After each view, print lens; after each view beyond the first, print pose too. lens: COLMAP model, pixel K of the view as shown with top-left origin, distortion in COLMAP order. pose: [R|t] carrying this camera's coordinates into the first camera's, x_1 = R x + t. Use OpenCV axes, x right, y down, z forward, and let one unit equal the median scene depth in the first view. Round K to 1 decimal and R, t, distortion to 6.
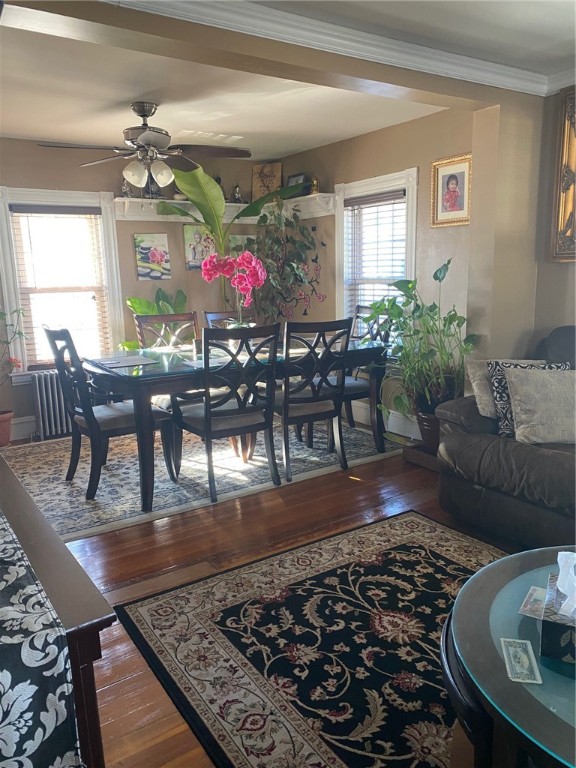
lens RADIAL K [[592.0, 0, 287.5], [0, 592.0, 384.3], [0, 0, 1]] dist [0.034530, -0.021634]
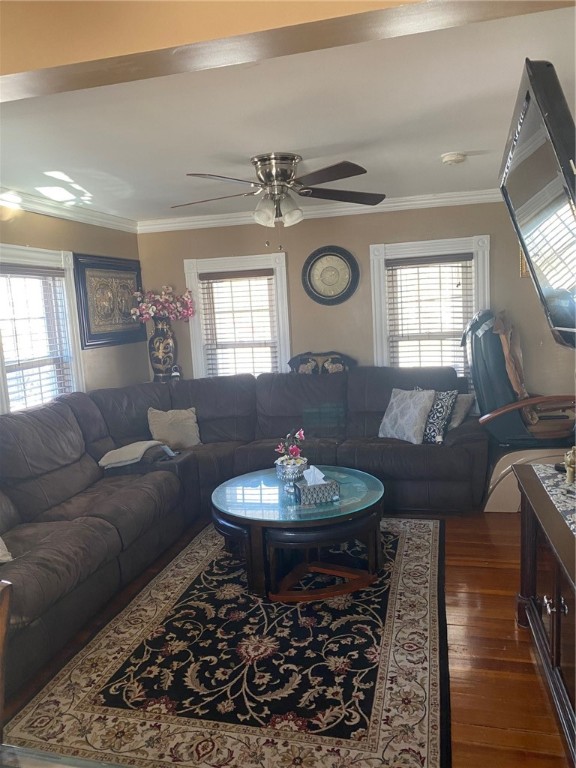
lens RADIAL K [[592.0, 0, 287.5], [0, 592.0, 385.0], [0, 0, 1]] dist [0.034530, -0.021634]
pose [[-0.678627, -0.028499, 0.733930, -0.748832], [0.208941, 0.950471, 0.230104, -0.376457], [-0.704137, 0.309502, -0.639061, 1.594839]]
